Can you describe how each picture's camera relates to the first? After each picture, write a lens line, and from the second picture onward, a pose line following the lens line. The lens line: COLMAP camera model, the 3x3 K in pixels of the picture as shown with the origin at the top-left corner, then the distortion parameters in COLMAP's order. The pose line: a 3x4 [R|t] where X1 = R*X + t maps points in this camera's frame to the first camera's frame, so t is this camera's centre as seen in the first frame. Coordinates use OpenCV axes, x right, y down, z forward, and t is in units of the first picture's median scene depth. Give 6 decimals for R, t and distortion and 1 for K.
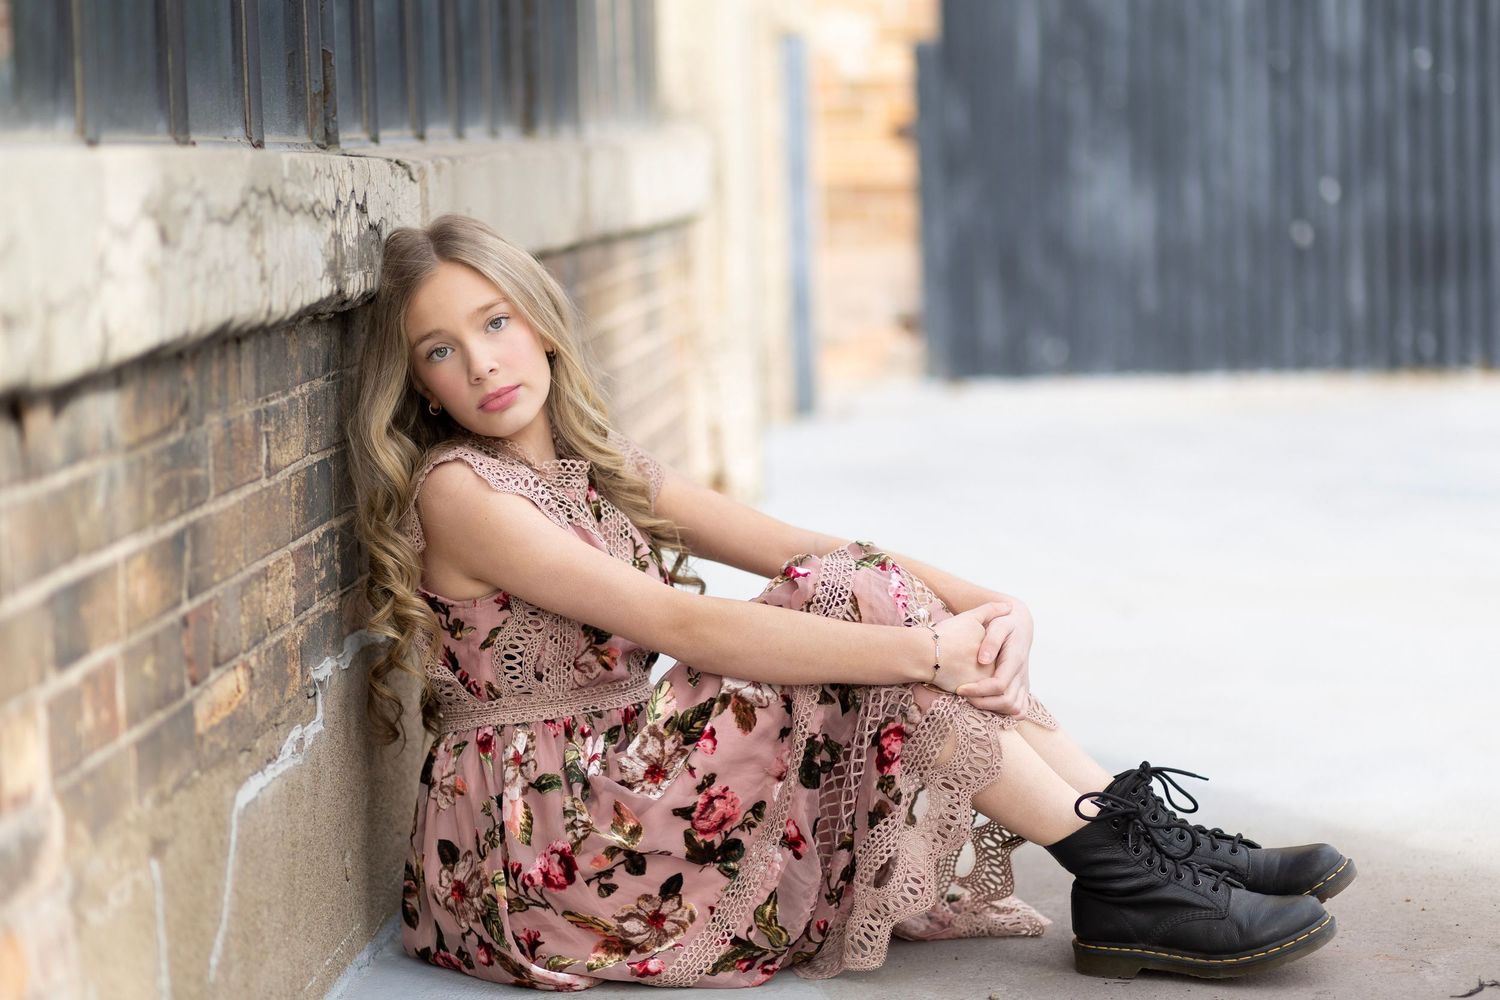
lens RADIAL K [[3571.3, 0, 750.0], [0, 3571.3, 500.0], [0, 0, 1]] dist [0.076195, -0.122328]
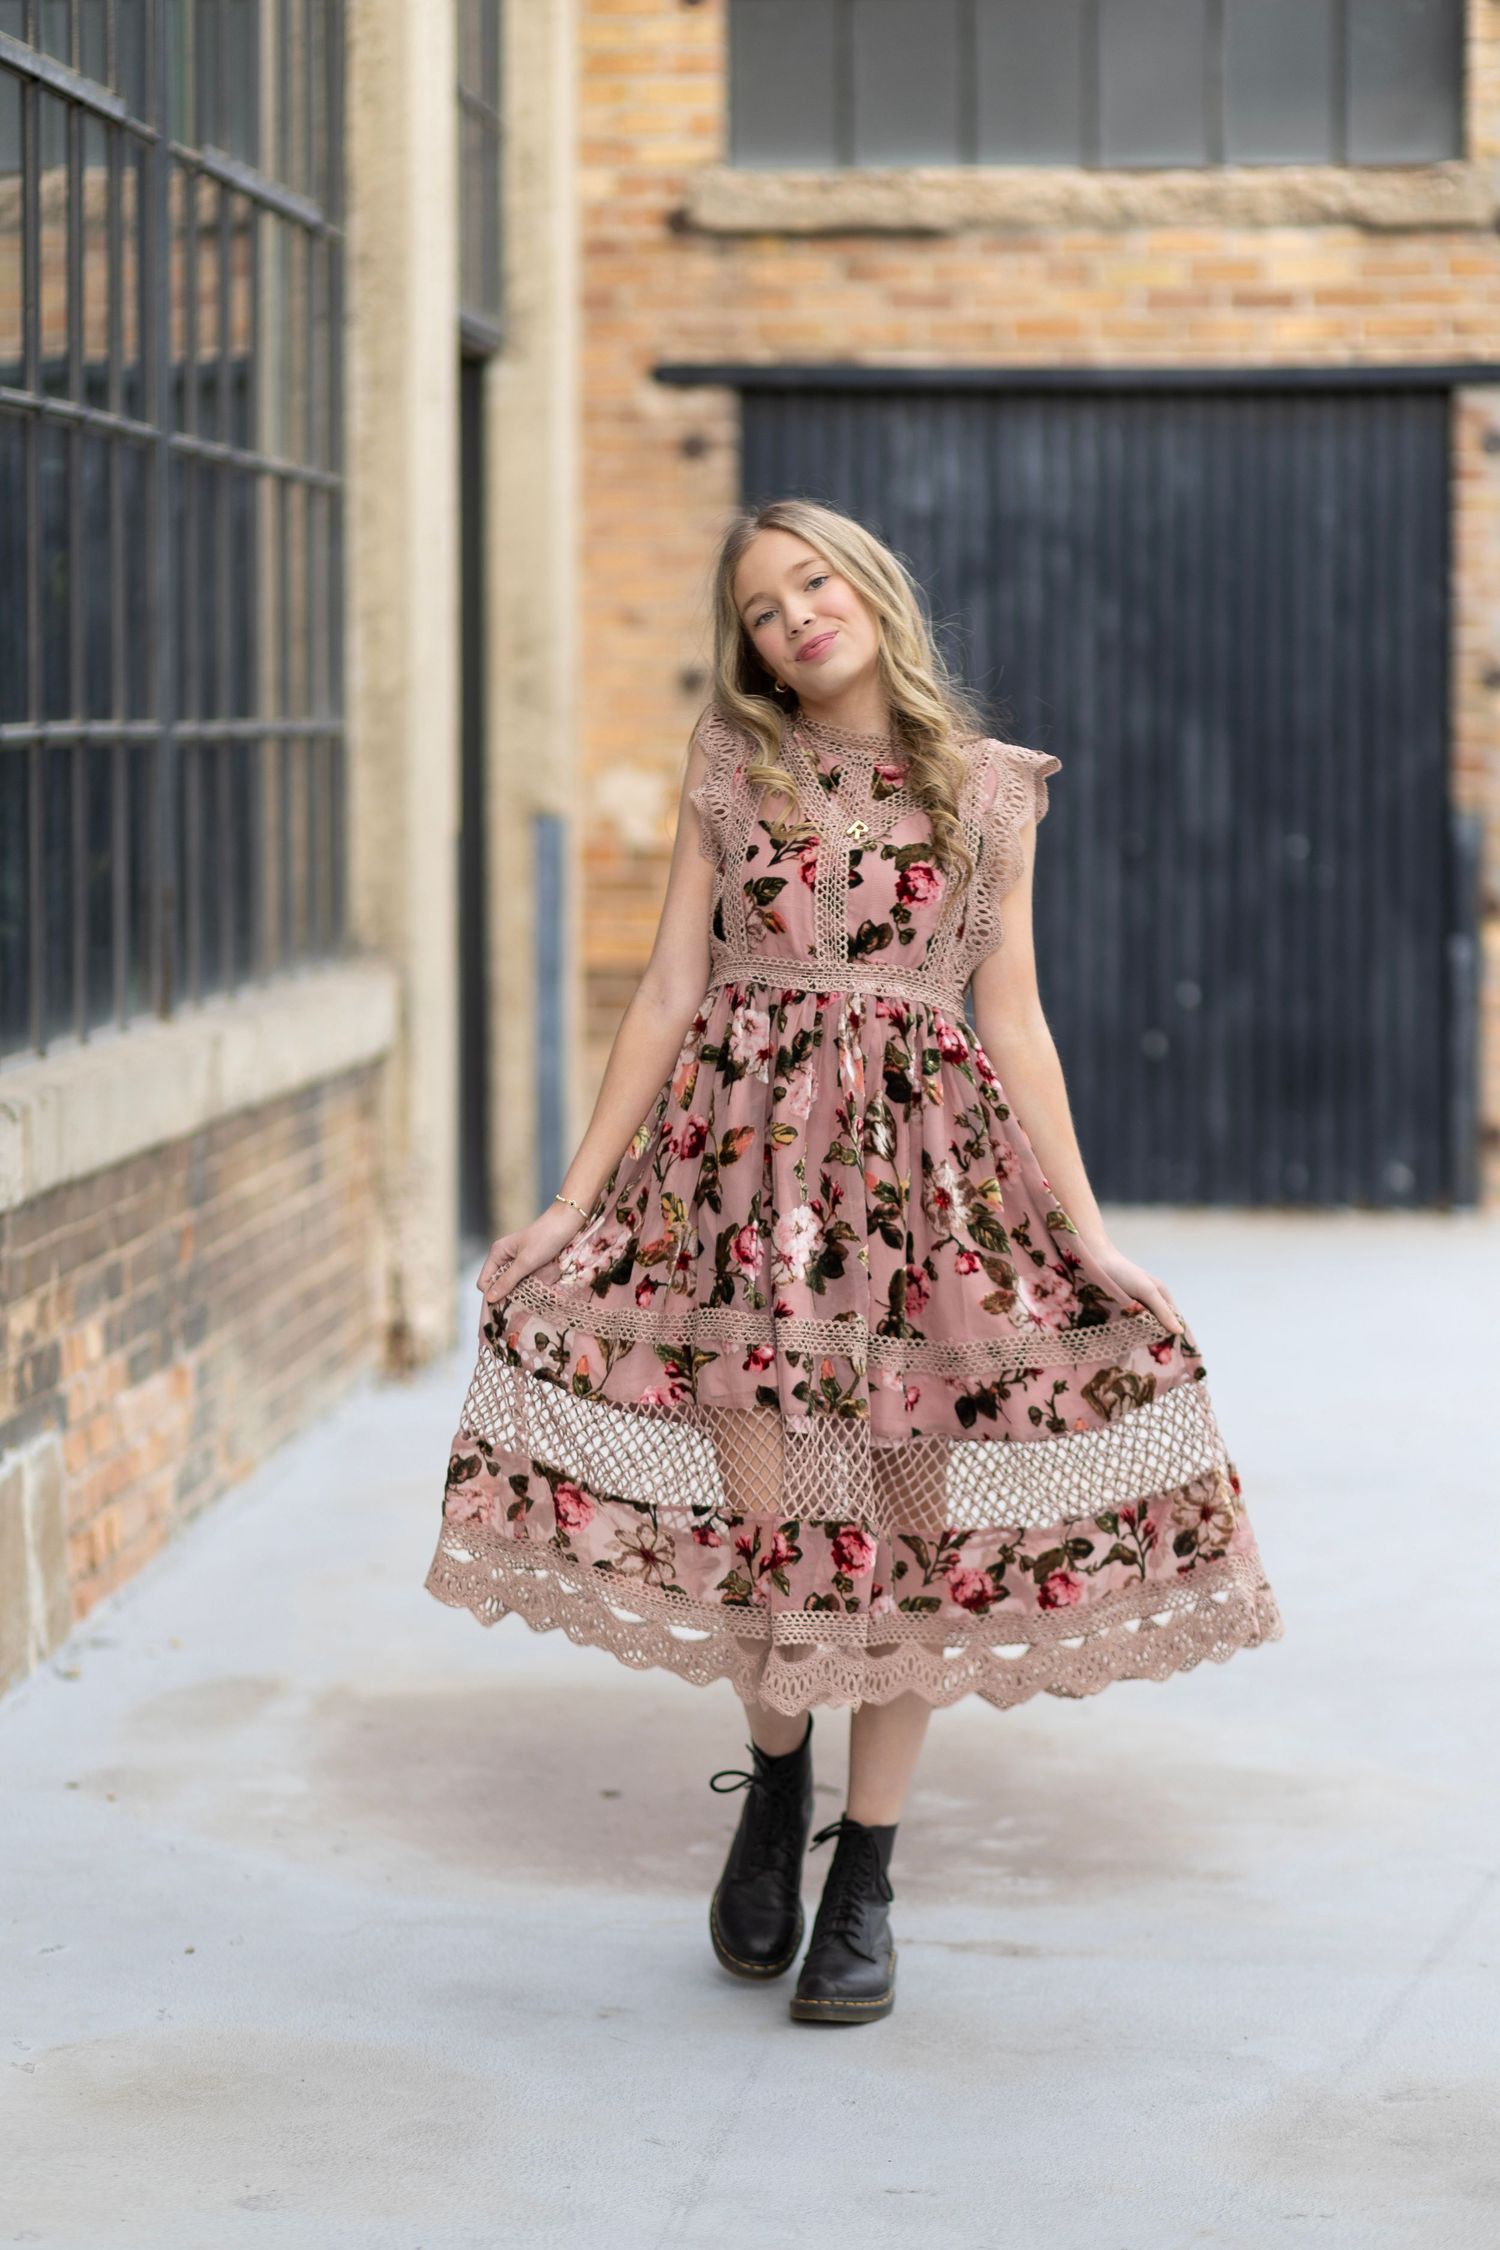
lens RADIAL K [[5524.7, 0, 686.1], [0, 5524.7, 1126.3], [0, 0, 1]] dist [0.065091, 0.113535]
pose [[0.999468, 0.030464, -0.011623, 0.176855], [-0.030758, 0.999188, -0.026031, -0.050430], [0.010820, 0.026375, 0.999594, -1.005506]]
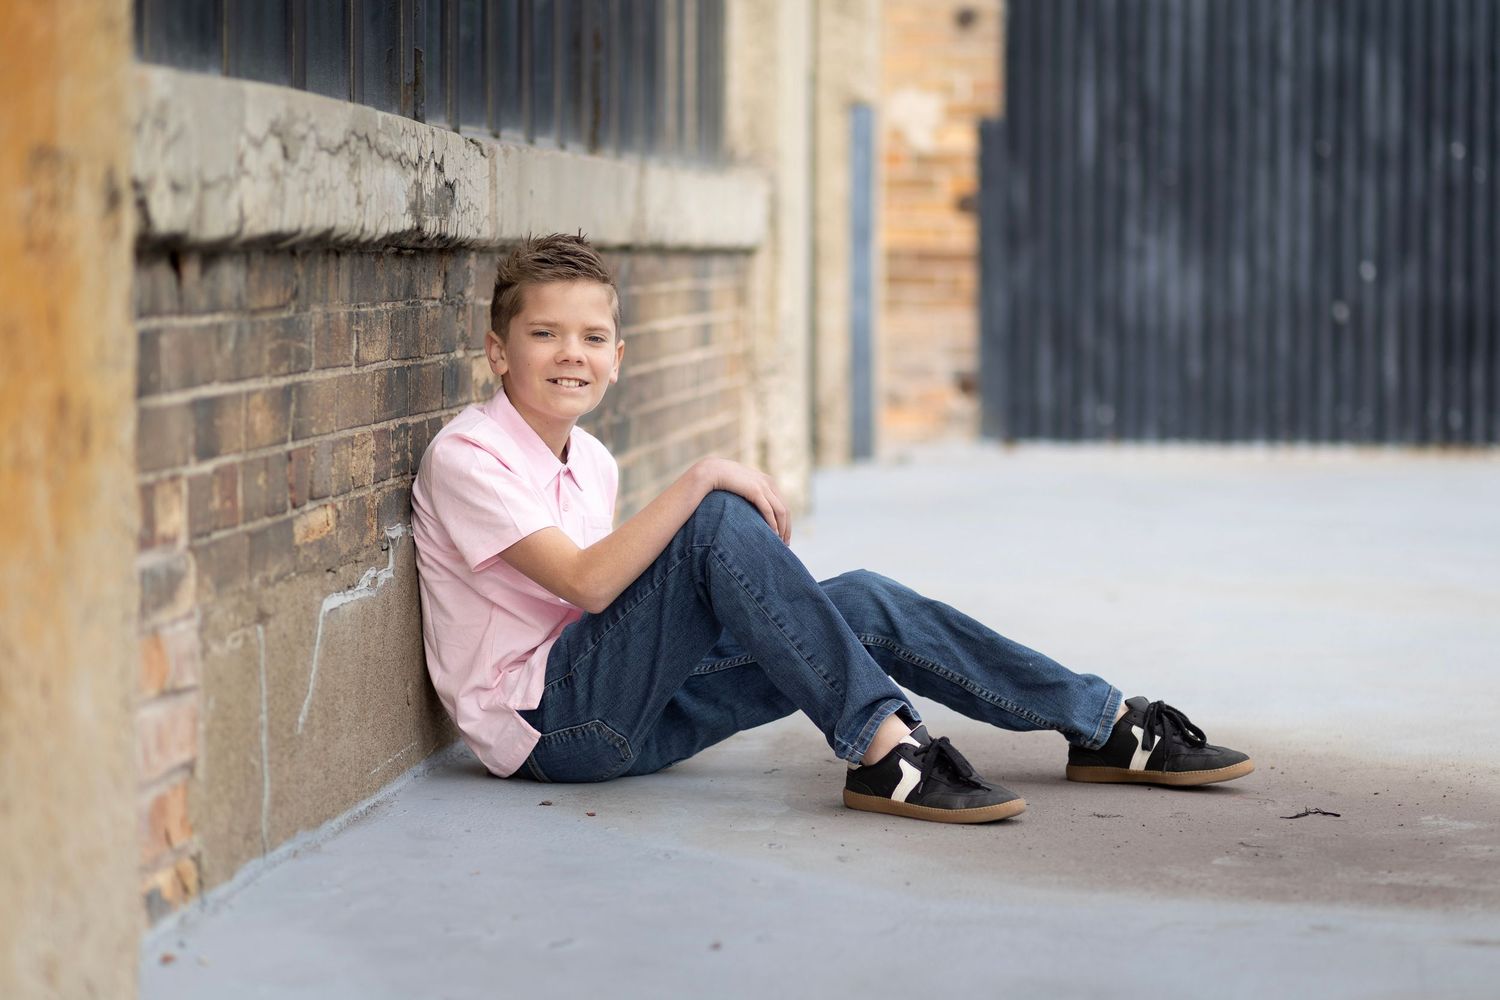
lens RADIAL K [[3683.1, 0, 750.0], [0, 3683.1, 500.0], [0, 0, 1]] dist [0.065091, 0.113535]
pose [[0.998946, 0.034094, -0.030728, 0.045887], [-0.035155, 0.998780, -0.034666, 0.078550], [0.029508, 0.035709, 0.998926, -0.298839]]
